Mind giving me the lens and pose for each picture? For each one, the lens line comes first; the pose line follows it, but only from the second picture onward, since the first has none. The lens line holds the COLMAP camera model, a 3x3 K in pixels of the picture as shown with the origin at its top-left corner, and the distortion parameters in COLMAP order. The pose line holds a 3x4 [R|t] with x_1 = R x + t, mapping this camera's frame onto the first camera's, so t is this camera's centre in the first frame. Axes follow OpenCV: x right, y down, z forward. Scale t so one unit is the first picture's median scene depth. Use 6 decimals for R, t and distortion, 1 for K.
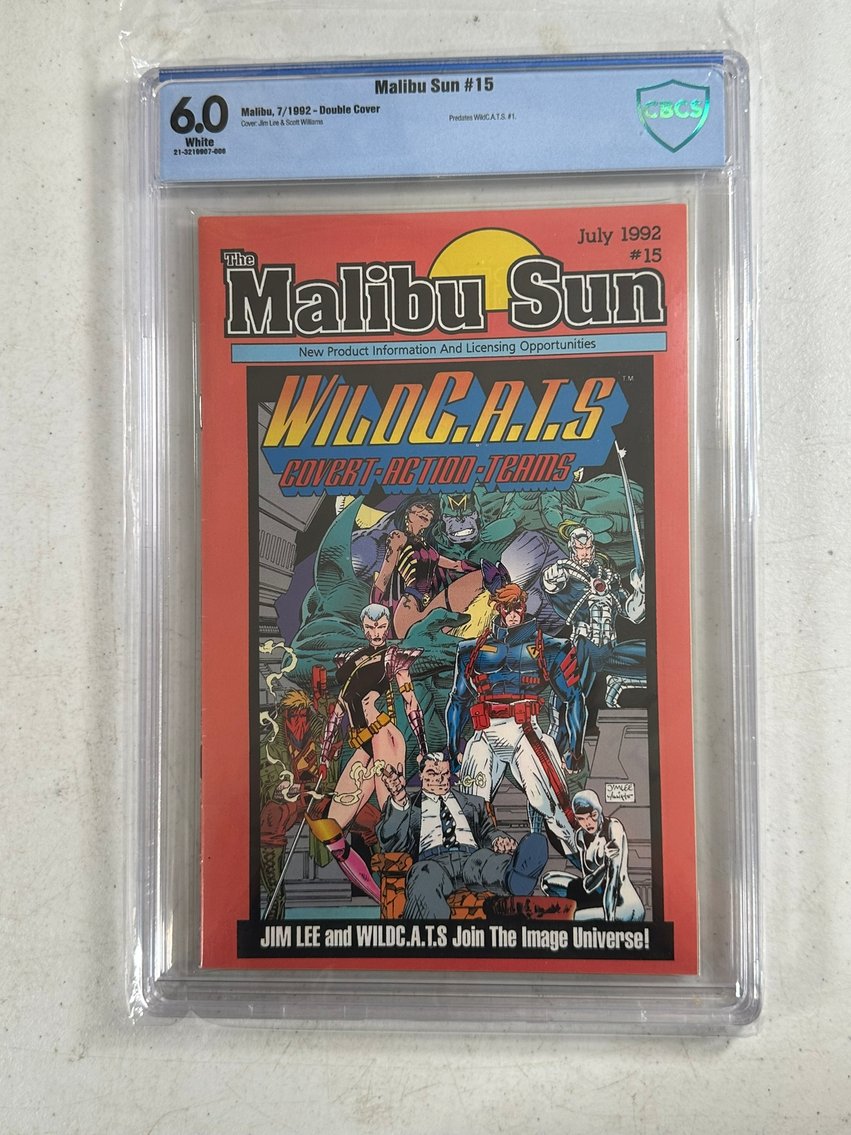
lens RADIAL K [[1108.6, 0, 422.4], [0, 1108.6, 576.4], [0, 0, 1]] dist [-0.050370, 0.000000]
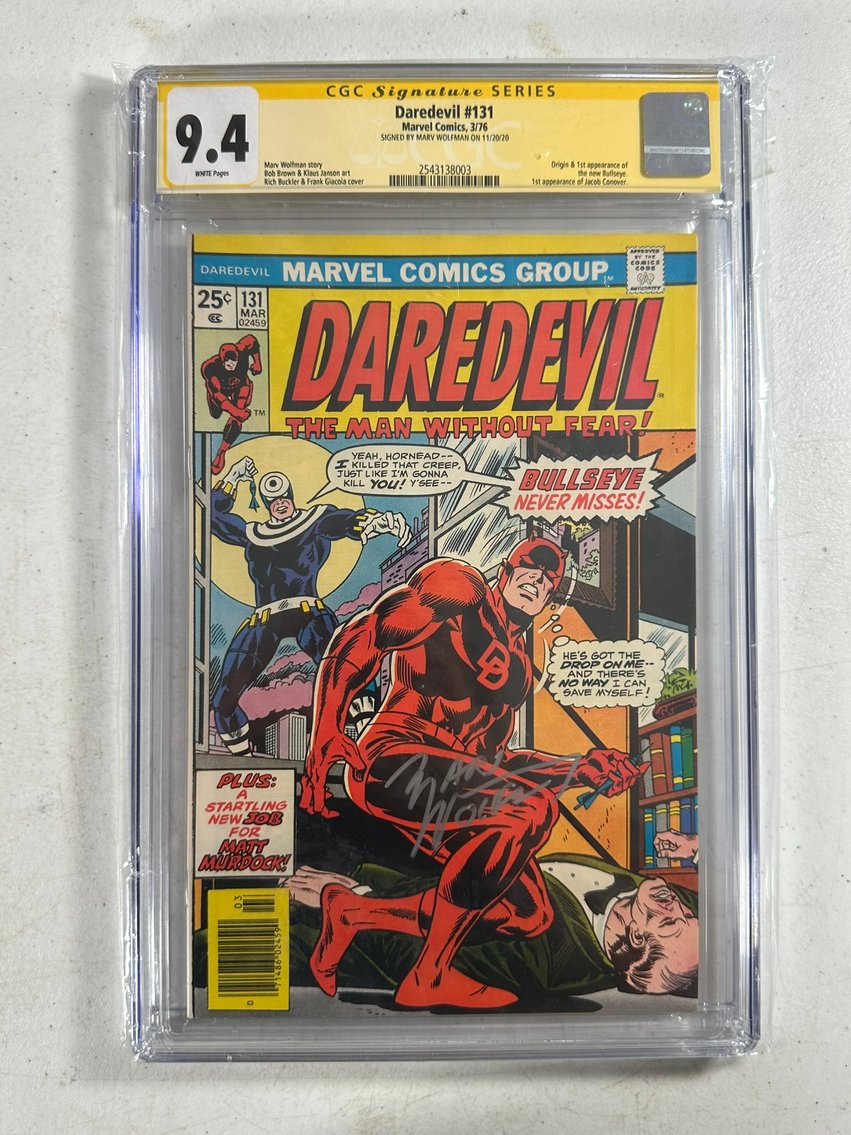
lens RADIAL K [[833.0, 0, 424.2], [0, 833.0, 572.8], [0, 0, 1]] dist [-0.058993, 0.018352]
pose [[0.997768, -0.014812, 0.065119, -0.041315], [0.013975, 0.999814, 0.013289, -0.015167], [-0.065304, -0.012349, 0.997789, 0.266707]]
